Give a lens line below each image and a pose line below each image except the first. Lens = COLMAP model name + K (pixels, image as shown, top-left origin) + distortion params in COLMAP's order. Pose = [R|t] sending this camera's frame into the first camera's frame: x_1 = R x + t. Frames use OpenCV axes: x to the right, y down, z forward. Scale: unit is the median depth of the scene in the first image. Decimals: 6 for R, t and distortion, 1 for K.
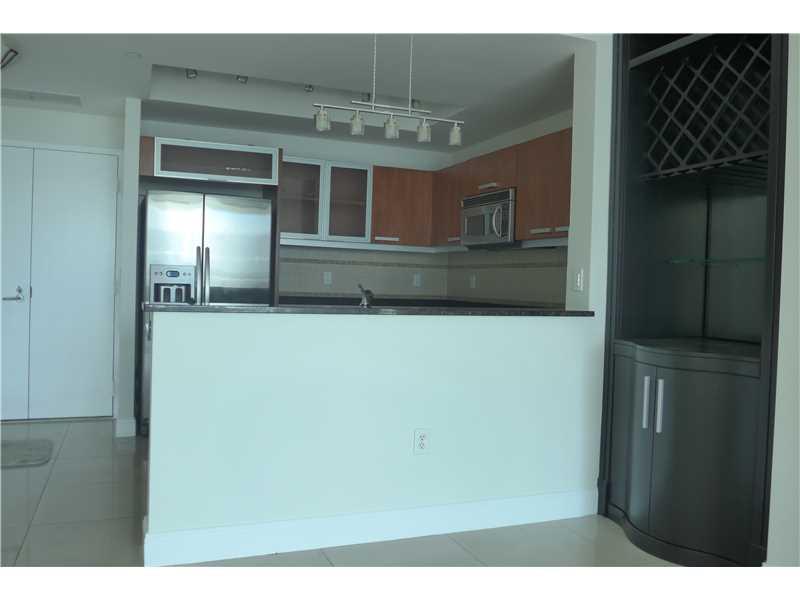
lens RADIAL K [[676.2, 0, 401.3], [0, 676.2, 298.7], [0, 0, 1]] dist [-0.049128, 0.011132]
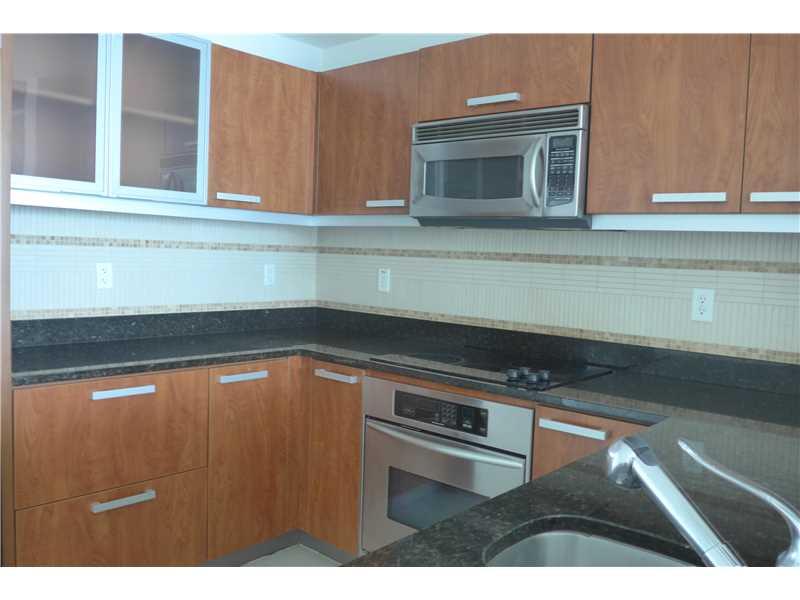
lens RADIAL K [[676.2, 0, 396.5], [0, 676.2, 301.0], [0, 0, 1]] dist [-0.049128, 0.011132]
pose [[0.900035, -0.028917, 0.434856, -0.135460], [0.001319, 0.997973, 0.063633, -0.044773], [-0.435815, -0.056698, 0.898249, 0.508907]]
